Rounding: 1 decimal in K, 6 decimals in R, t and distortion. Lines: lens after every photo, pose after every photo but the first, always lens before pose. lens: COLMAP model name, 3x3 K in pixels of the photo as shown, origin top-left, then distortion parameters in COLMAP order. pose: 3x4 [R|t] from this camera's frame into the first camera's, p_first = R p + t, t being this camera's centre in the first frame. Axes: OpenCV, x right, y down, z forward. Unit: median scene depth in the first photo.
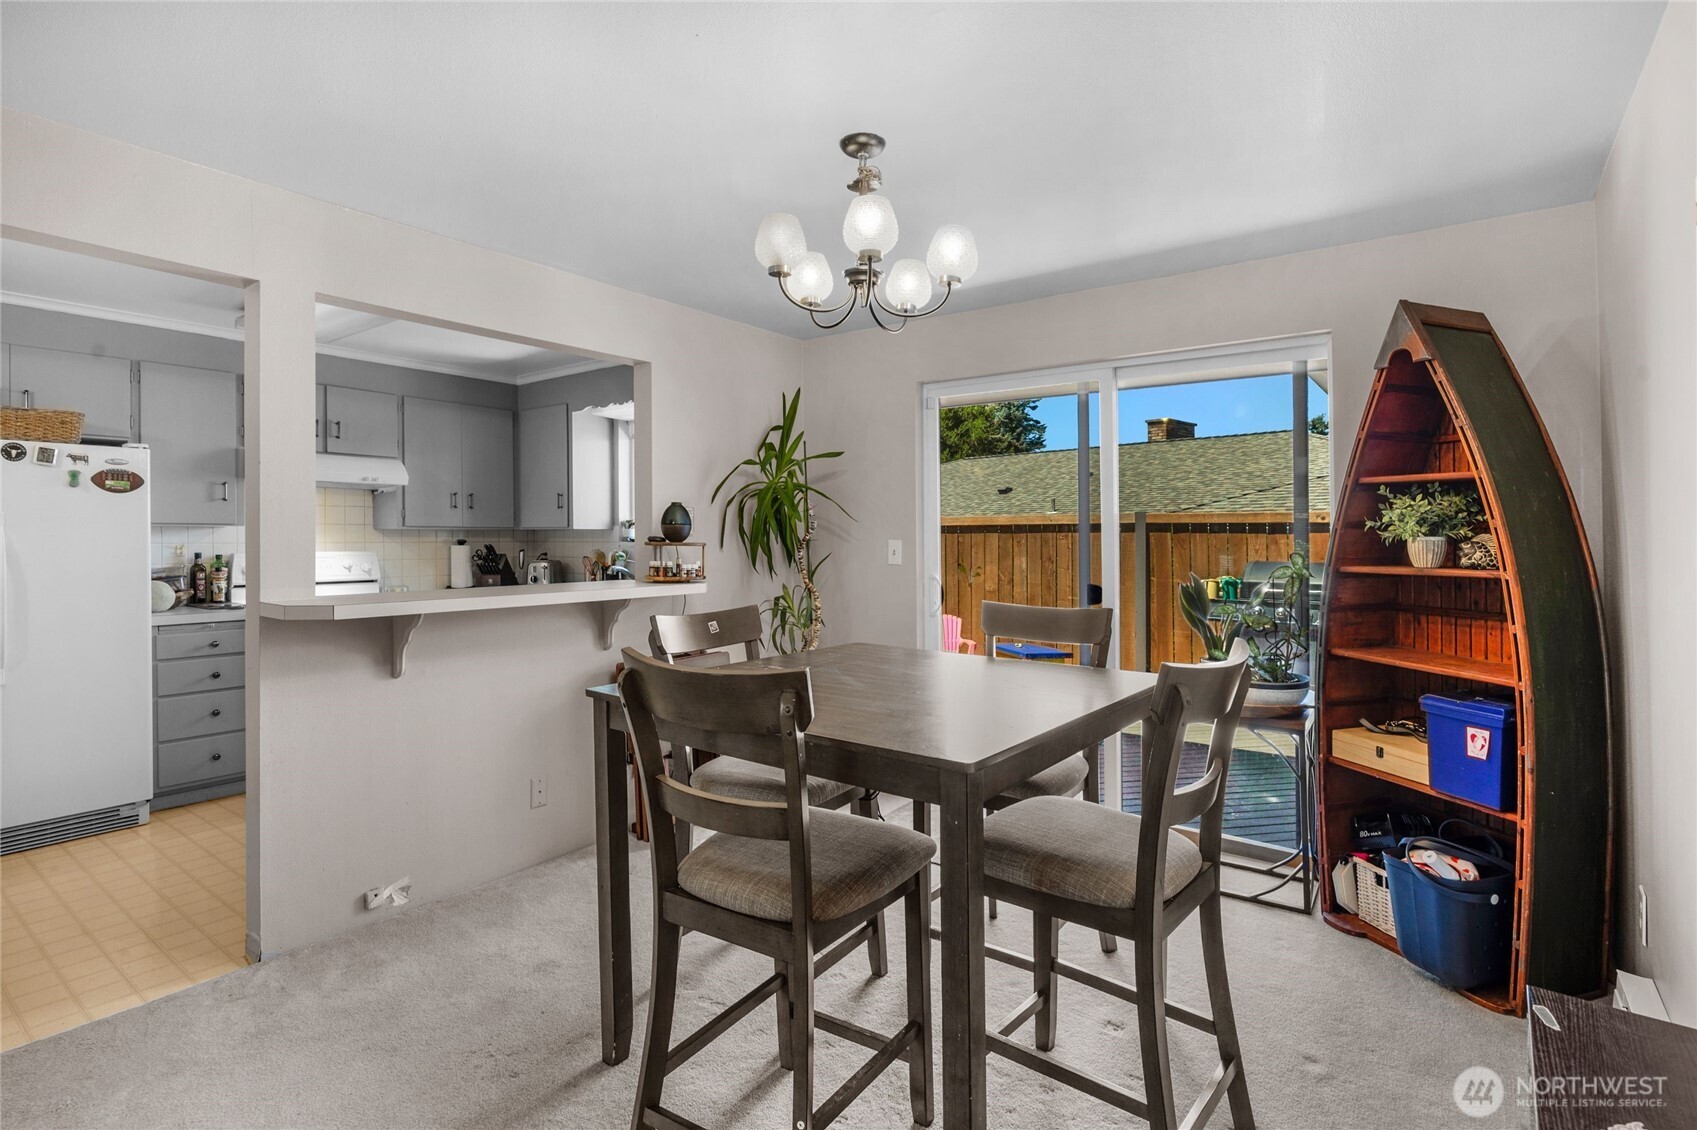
lens RADIAL K [[807.4, 0, 831.2], [0, 807.4, 540.9], [0, 0, 1]] dist [-0.000511, -0.001069]
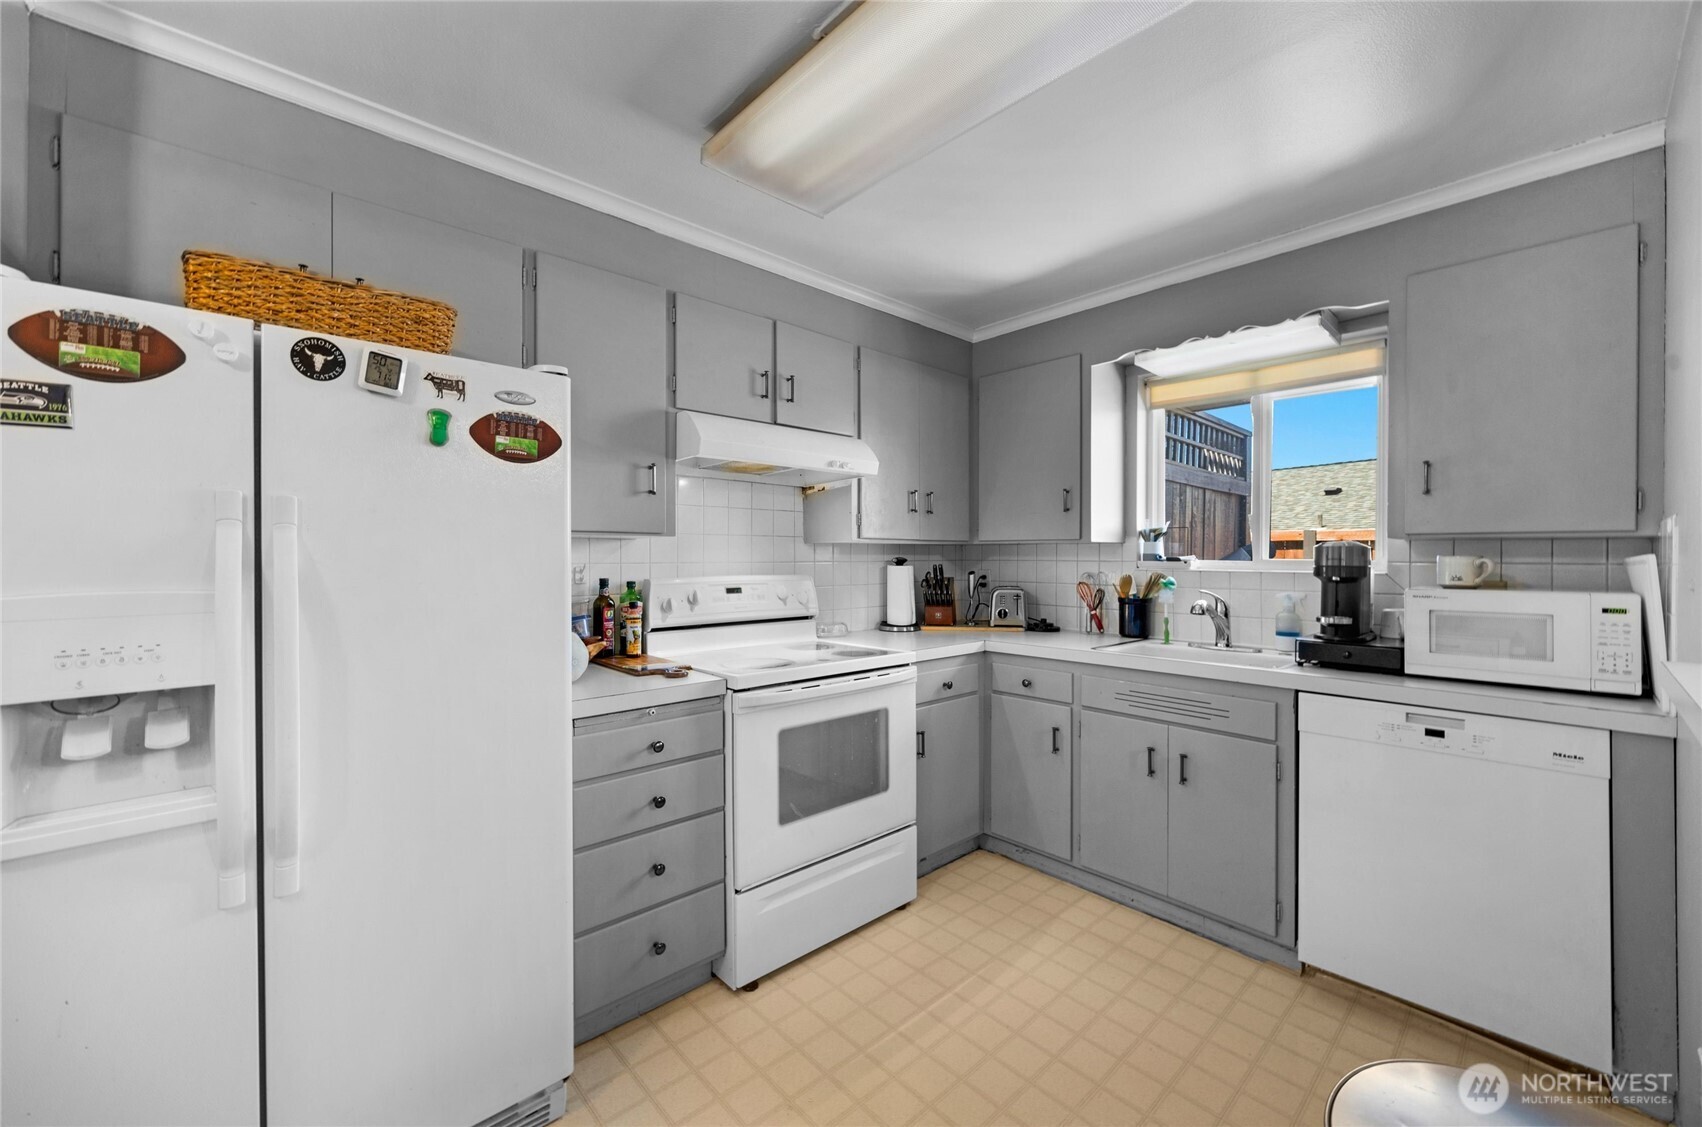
lens RADIAL K [[655.0, 0, 854.2], [0, 655.0, 557.9], [0, 0, 1]] dist [0.000831, 0.000085]
pose [[0.983051, 0.000154, -0.183331, -0.492060], [-0.000204, 1.000000, -0.000255, -0.001852], [0.183331, 0.000288, 0.983051, 0.521751]]
